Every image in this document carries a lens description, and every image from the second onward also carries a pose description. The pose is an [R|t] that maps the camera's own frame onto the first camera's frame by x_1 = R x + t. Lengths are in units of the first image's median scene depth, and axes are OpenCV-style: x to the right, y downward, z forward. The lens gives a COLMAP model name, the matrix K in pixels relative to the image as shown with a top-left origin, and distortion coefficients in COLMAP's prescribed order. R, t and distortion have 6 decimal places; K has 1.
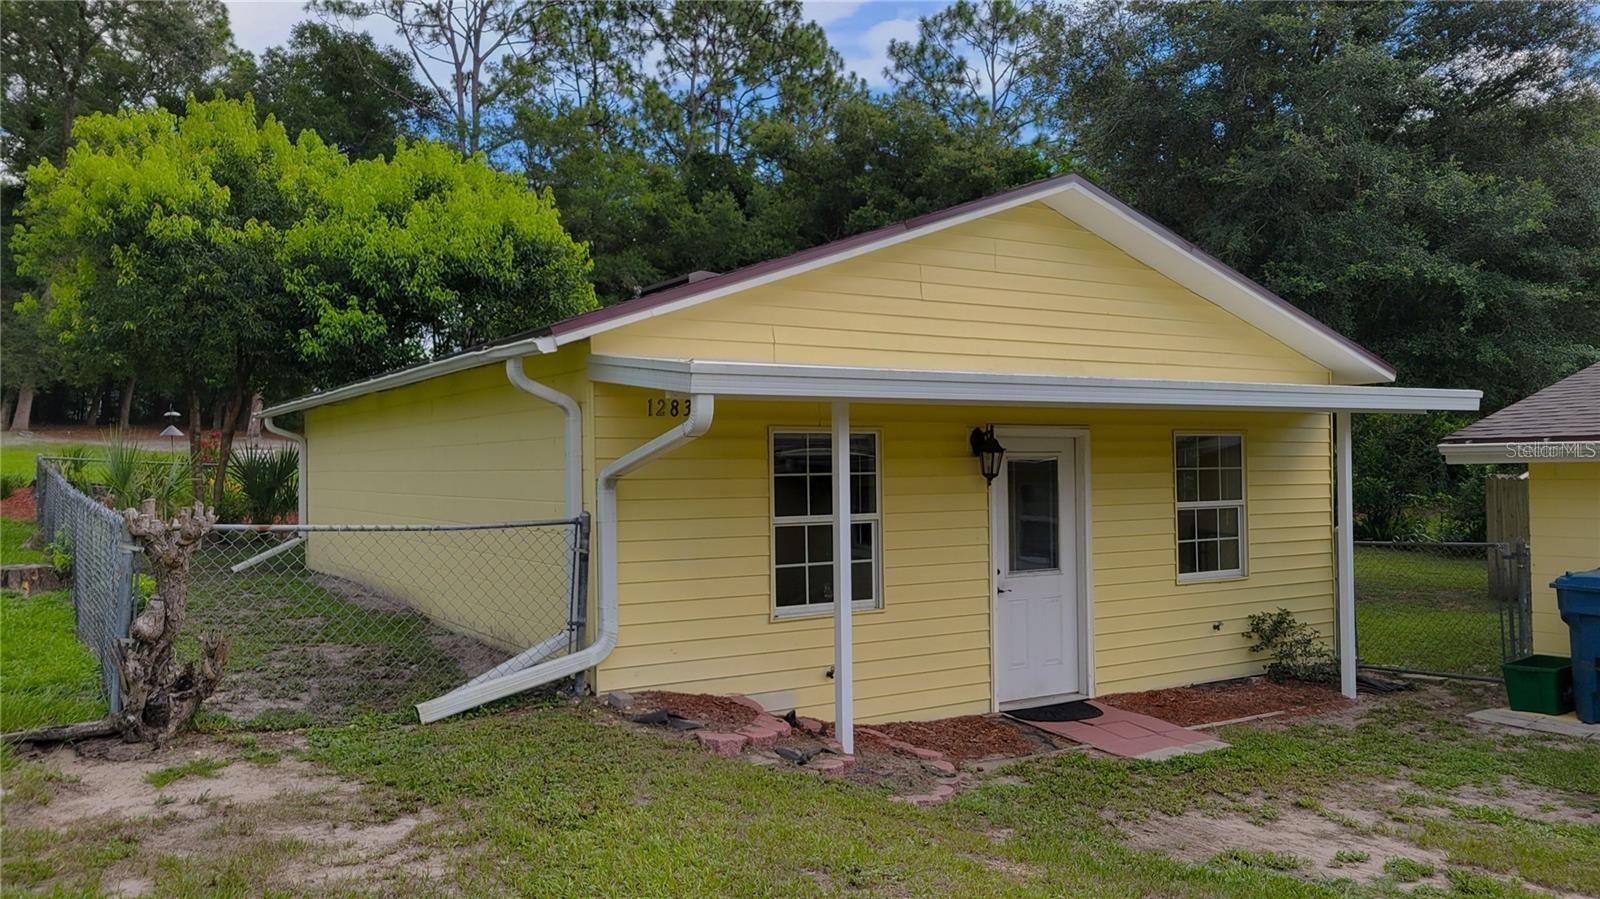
lens RADIAL K [[1218.2, 0, 800.0], [0, 1218.2, 449.5], [0, 0, 1]] dist [0.060080, -0.052458]
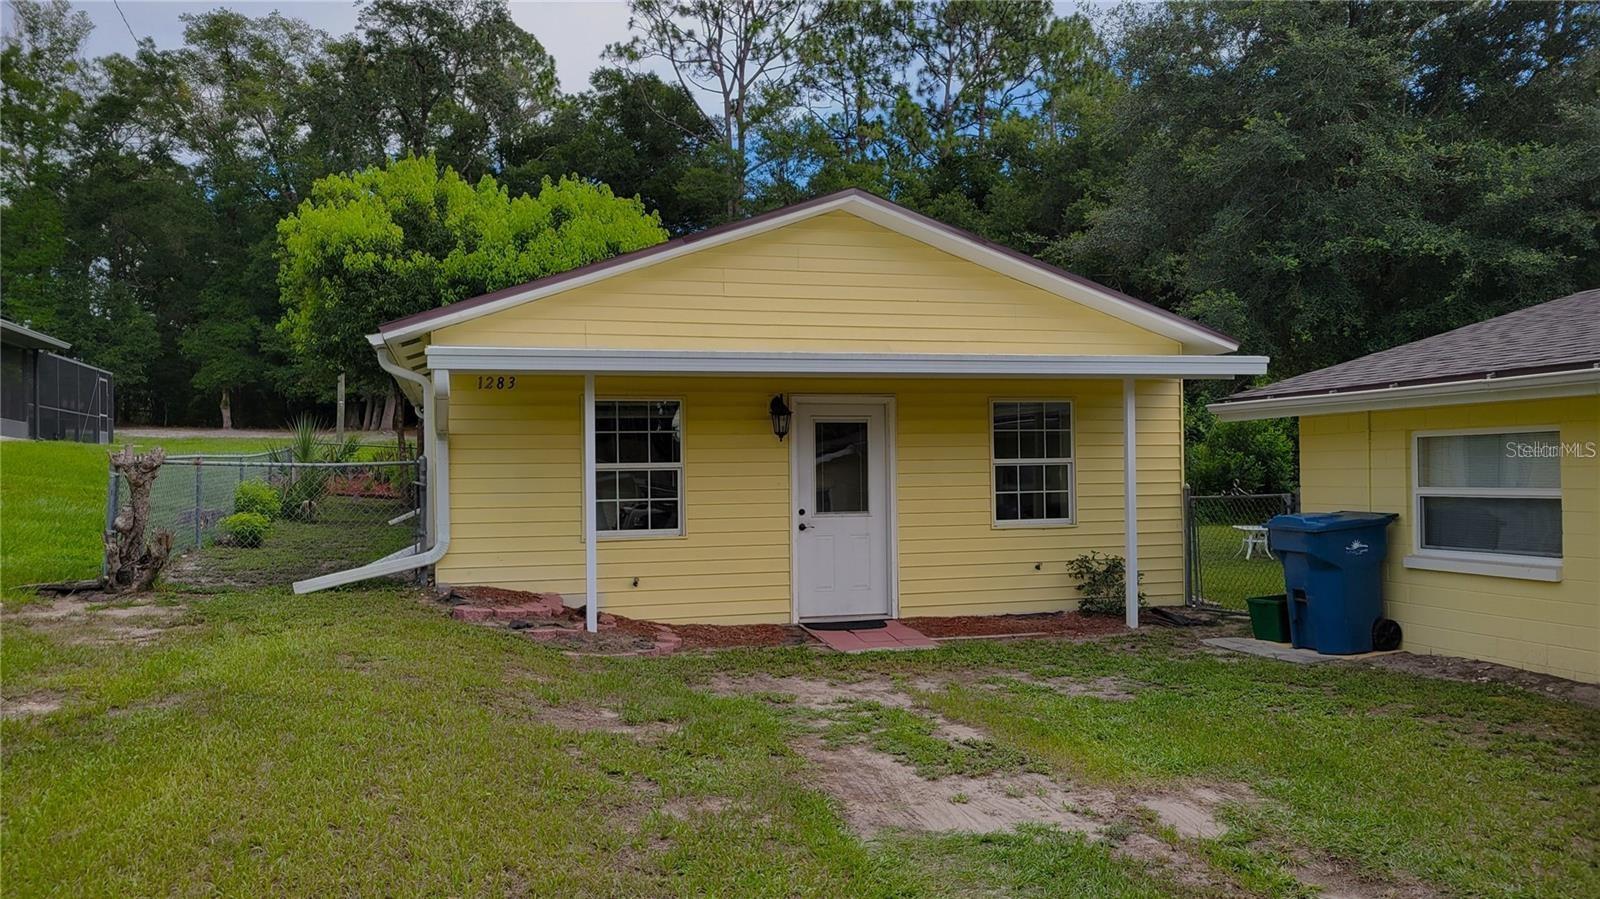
lens RADIAL K [[1218.2, 0, 800.0], [0, 1218.2, 449.5], [0, 0, 1]] dist [0.060080, -0.052458]
pose [[0.959913, -0.006622, -0.280219, 0.441305], [0.006796, 0.999977, -0.000351, 0.032071], [0.280214, -0.001568, 0.959936, -0.166694]]
